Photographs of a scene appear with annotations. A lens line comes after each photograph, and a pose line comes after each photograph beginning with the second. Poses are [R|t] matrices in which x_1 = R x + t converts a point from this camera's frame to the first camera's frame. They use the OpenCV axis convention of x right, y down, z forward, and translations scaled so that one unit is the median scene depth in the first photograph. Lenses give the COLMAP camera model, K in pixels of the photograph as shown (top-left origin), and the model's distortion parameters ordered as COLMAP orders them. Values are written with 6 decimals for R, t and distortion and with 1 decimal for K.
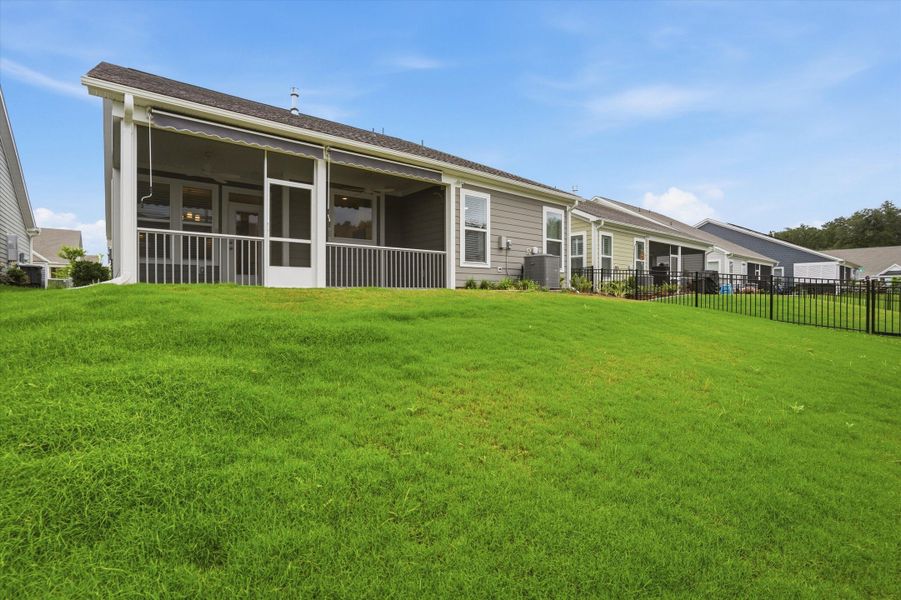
lens RADIAL K [[432.8, 0, 438.9], [0, 432.8, 306.1], [0, 0, 1]] dist [-0.042781, 0.012986]
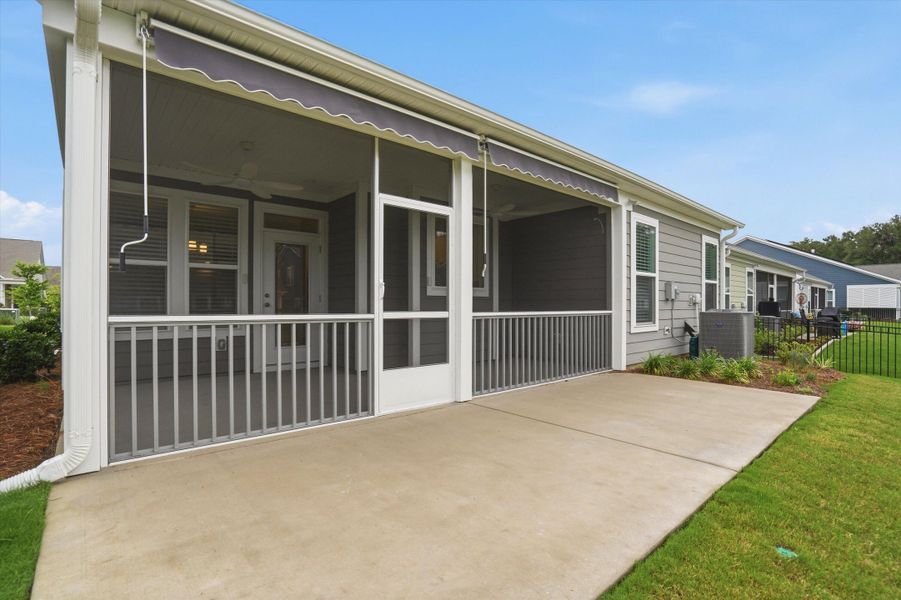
lens RADIAL K [[432.8, 0, 436.3], [0, 432.8, 308.0], [0, 0, 1]] dist [-0.042781, 0.012986]
pose [[0.999163, 0.003893, 0.040726, -0.331074], [-0.003487, 0.999944, -0.010036, -0.150400], [-0.040763, 0.009885, 0.999120, 0.464454]]
